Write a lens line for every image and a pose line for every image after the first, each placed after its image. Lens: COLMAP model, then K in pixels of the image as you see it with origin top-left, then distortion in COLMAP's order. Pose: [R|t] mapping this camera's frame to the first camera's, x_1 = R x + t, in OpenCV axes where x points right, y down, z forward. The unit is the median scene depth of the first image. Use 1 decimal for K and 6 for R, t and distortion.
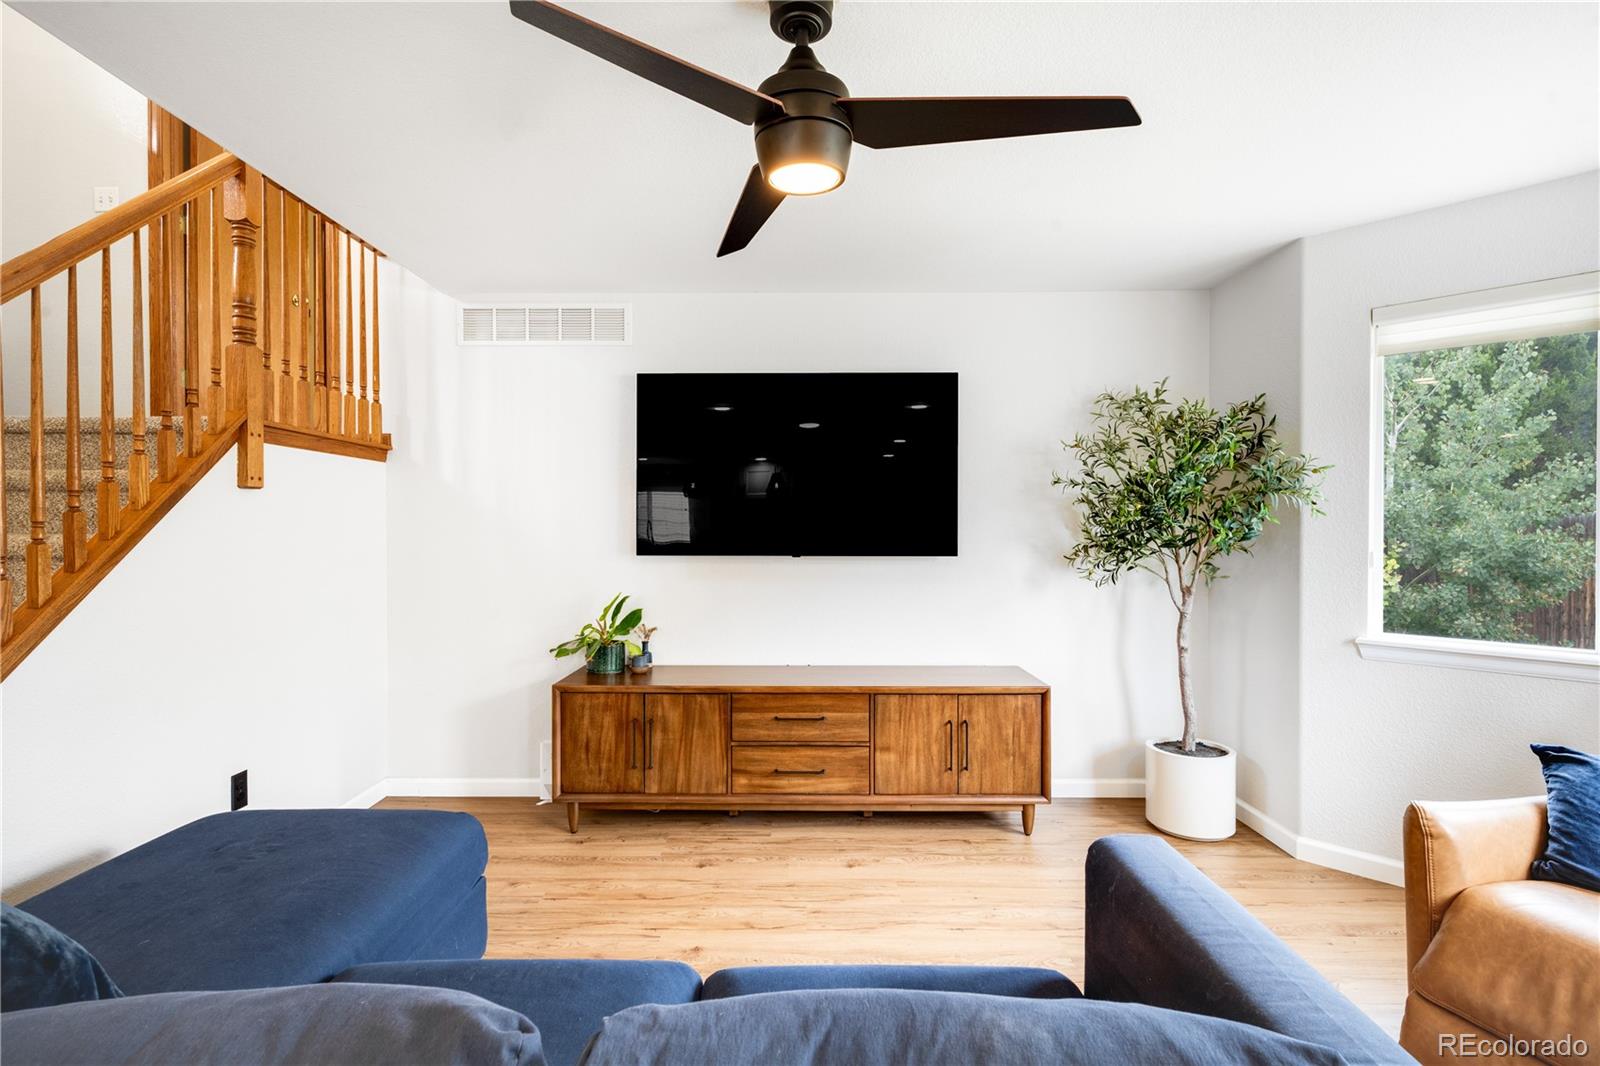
lens RADIAL K [[735.8, 0, 796.3], [0, 735.8, 530.4], [0, 0, 1]] dist [0.002882, 0.000419]
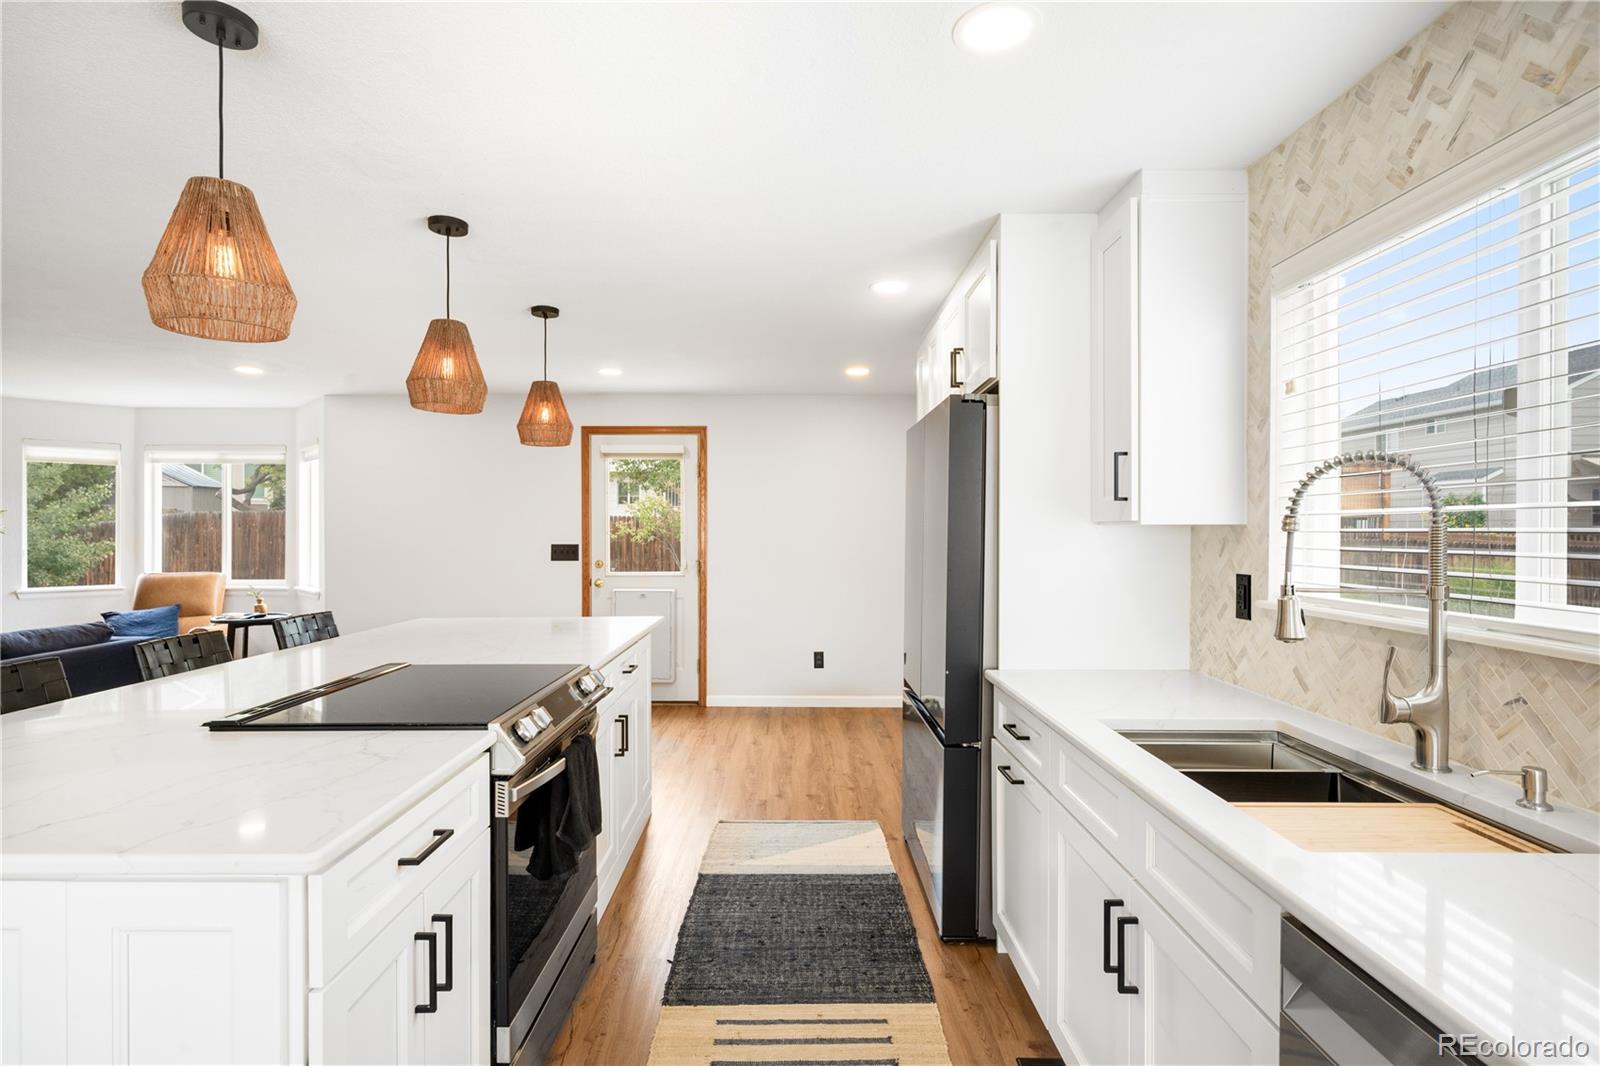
lens RADIAL K [[785.9, 0, 800.0], [0, 785.9, 533.0], [0, 0, 1]] dist [-0.000624, -0.000303]
pose [[-0.005869, -0.008597, 0.999946, -1.233112], [0.009941, 0.999913, 0.008655, -0.013136], [-0.999933, 0.009991, -0.005783, -1.009825]]
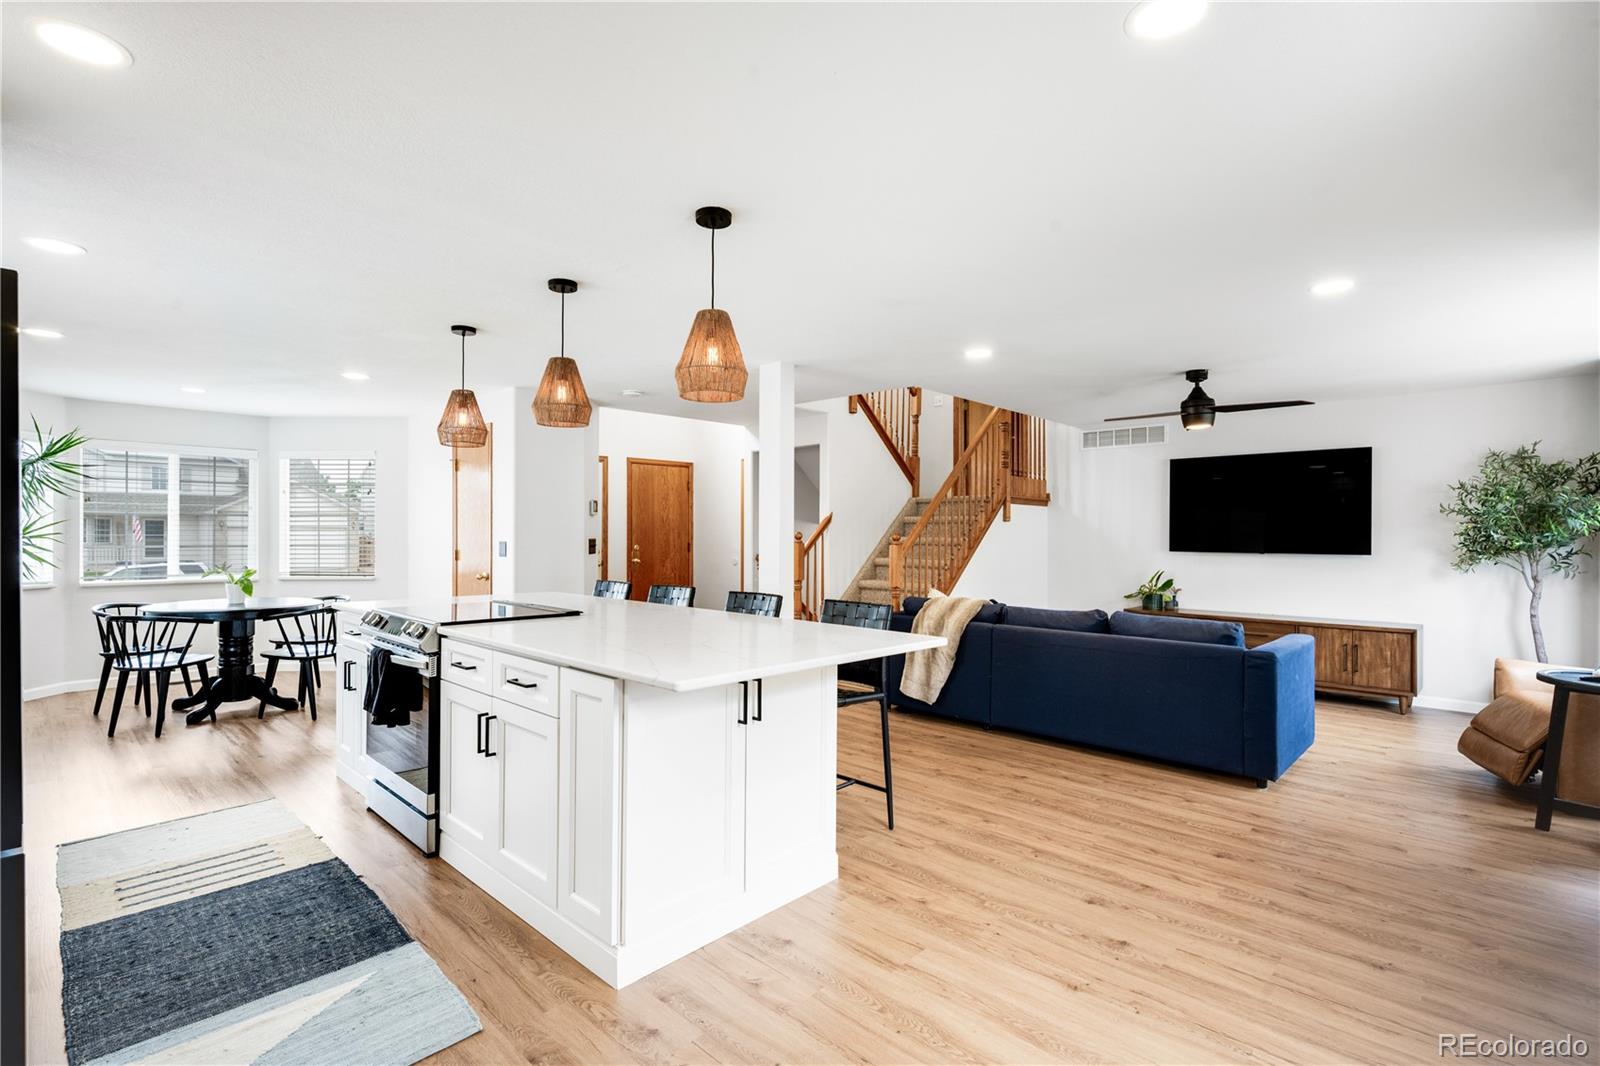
lens RADIAL K [[735.8, 0, 796.3], [0, 735.8, 530.4], [0, 0, 1]] dist [0.002882, 0.000419]
pose [[0.716894, -0.000032, -0.697182, 0.456492], [-0.009488, 0.999907, -0.009802, 0.007131], [0.697118, 0.013642, 0.716827, -1.149068]]
